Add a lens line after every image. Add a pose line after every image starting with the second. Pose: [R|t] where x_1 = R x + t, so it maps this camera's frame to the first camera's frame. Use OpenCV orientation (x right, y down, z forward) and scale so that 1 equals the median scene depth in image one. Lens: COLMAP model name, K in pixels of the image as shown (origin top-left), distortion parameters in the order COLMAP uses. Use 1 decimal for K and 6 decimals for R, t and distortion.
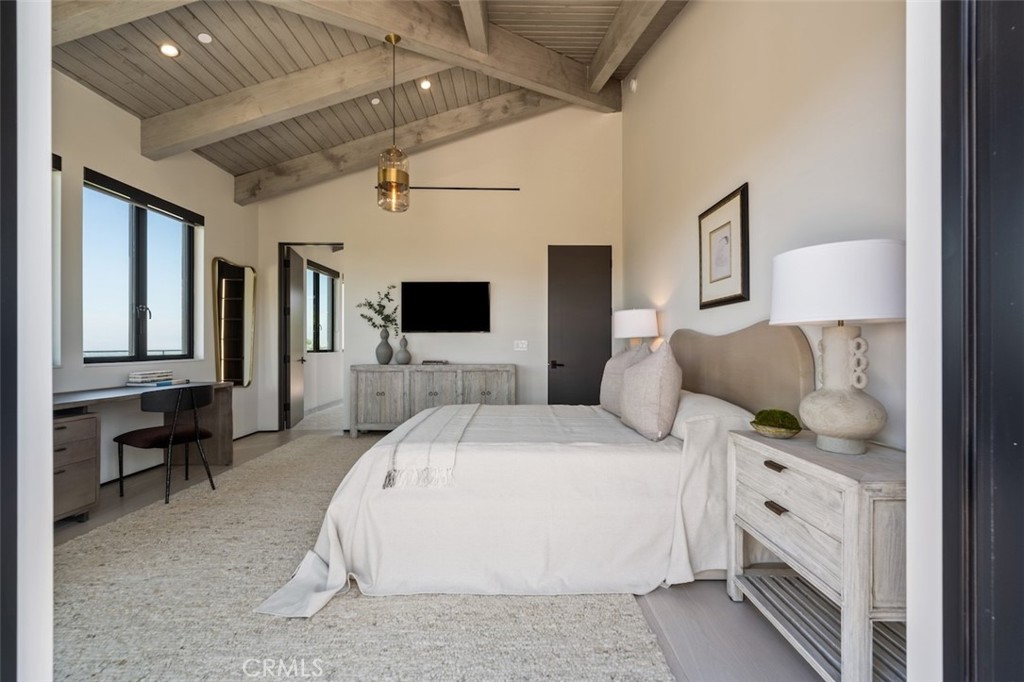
lens RADIAL K [[416.9, 0, 519.2], [0, 416.9, 348.1], [0, 0, 1]] dist [-0.000868, -0.000064]
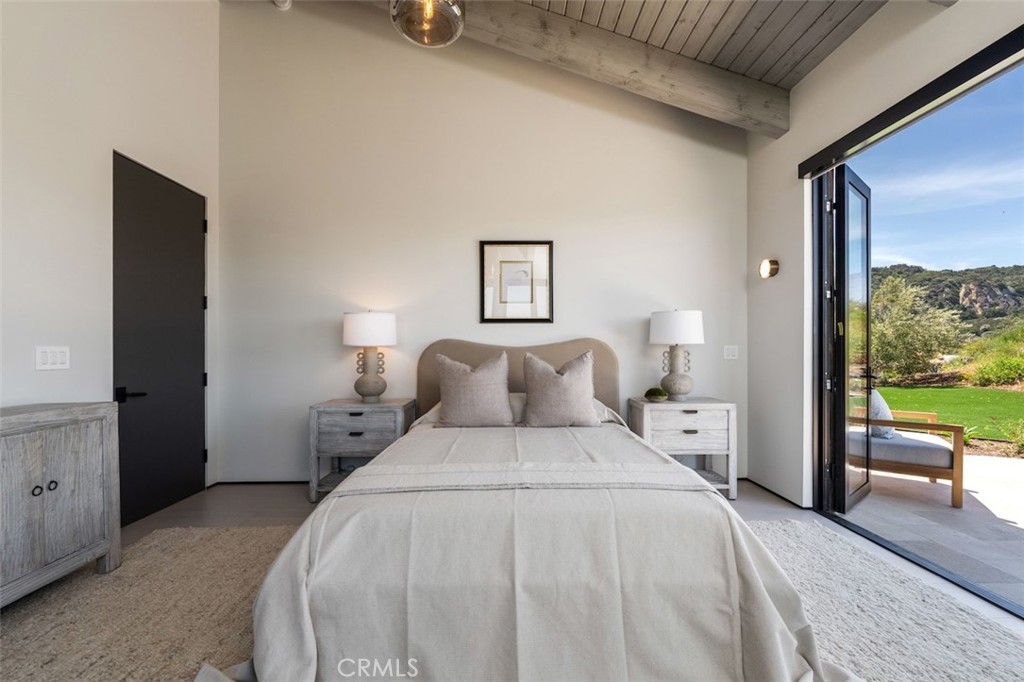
lens RADIAL K [[416.9, 0, 519.2], [0, 416.9, 348.1], [0, 0, 1]] dist [-0.000868, -0.000064]
pose [[-0.013999, 0.004289, 0.999893, -0.710220], [0.008145, 0.999958, -0.004175, -0.017962], [-0.999869, 0.008086, -0.014033, 0.906720]]
